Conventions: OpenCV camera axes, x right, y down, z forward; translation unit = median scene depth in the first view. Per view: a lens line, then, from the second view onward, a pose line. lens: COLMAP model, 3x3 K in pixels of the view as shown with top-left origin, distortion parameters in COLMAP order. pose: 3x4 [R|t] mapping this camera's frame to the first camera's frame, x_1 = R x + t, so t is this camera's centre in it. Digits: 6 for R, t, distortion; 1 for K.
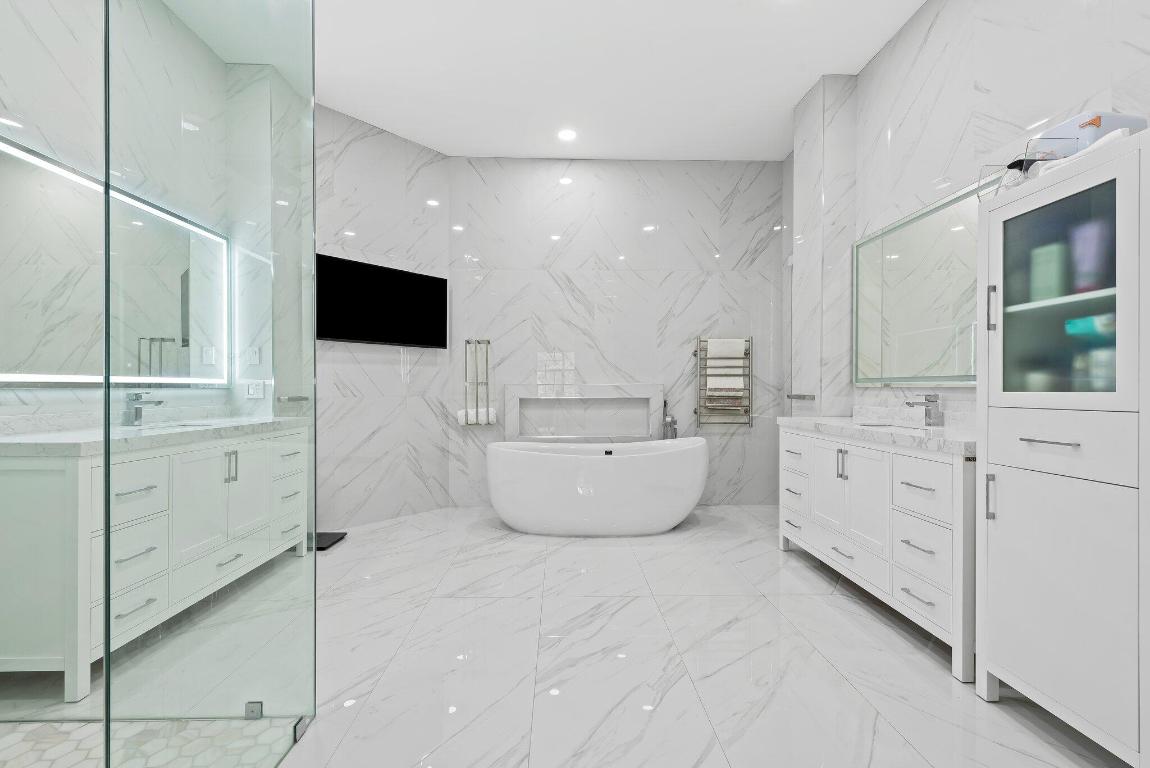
lens RADIAL K [[462.8, 0, 575.6], [0, 462.8, 388.3], [0, 0, 1]] dist [0.008386, -0.000925]
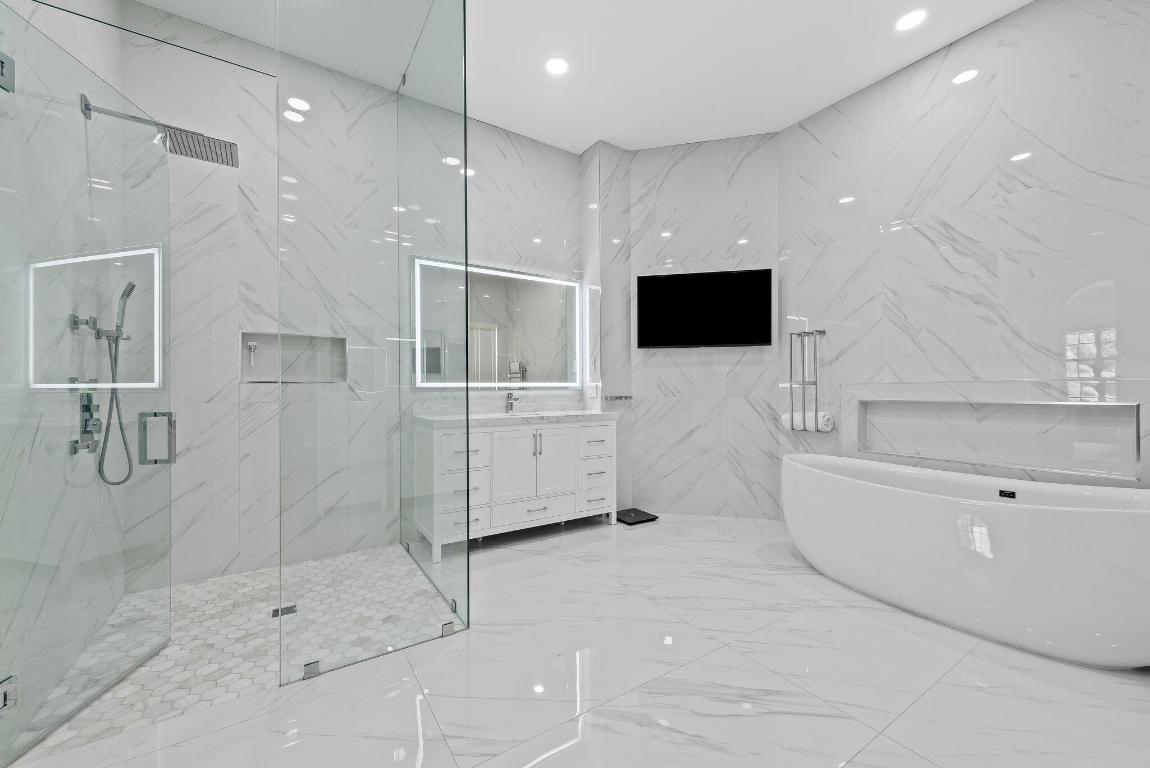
lens RADIAL K [[444.3, 0, 574.5], [0, 444.3, 388.4], [0, 0, 1]] dist [0.006672, -0.000701]
pose [[0.524646, -0.005600, -0.851302, 0.328188], [0.005220, 0.999981, -0.003361, 0.000806], [0.851304, -0.002681, 0.524665, 0.260770]]
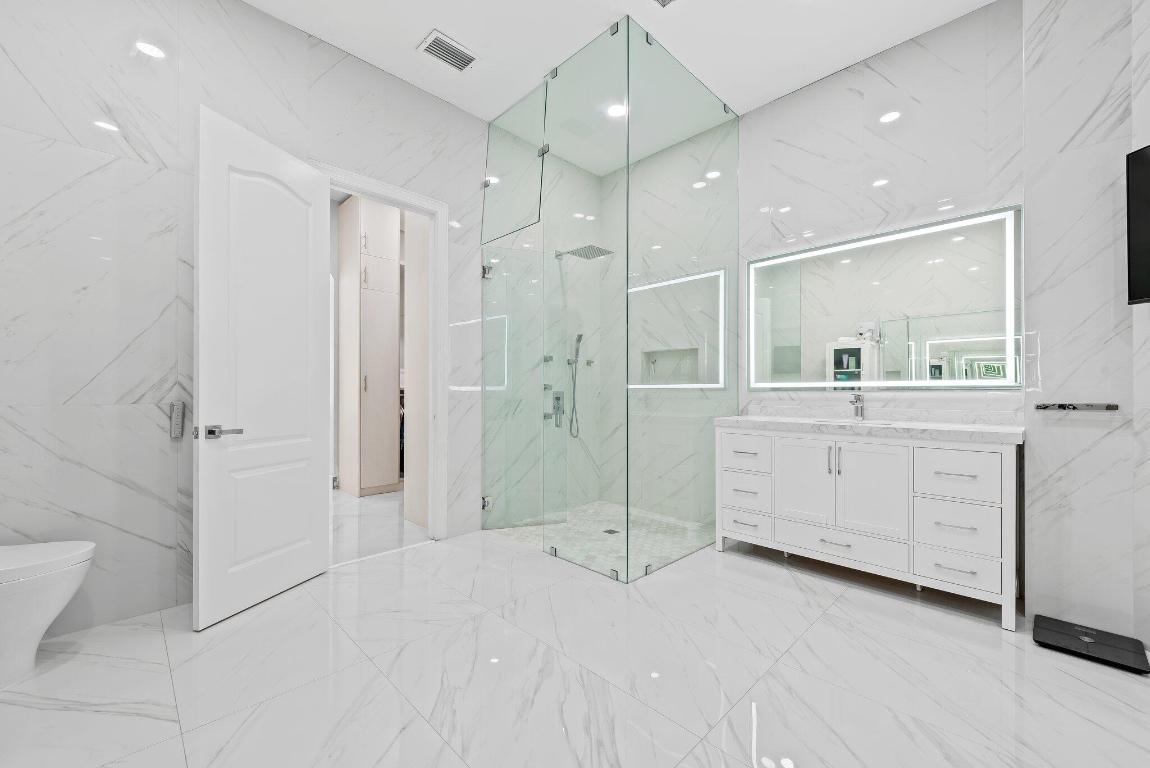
lens RADIAL K [[462.8, 0, 574.7], [0, 462.8, 388.5], [0, 0, 1]] dist [0.008386, -0.000925]
pose [[-0.733337, -0.001944, -0.679862, 0.329794], [0.001154, 0.999991, -0.004104, -0.001005], [0.679864, -0.003794, -0.733328, 0.954029]]
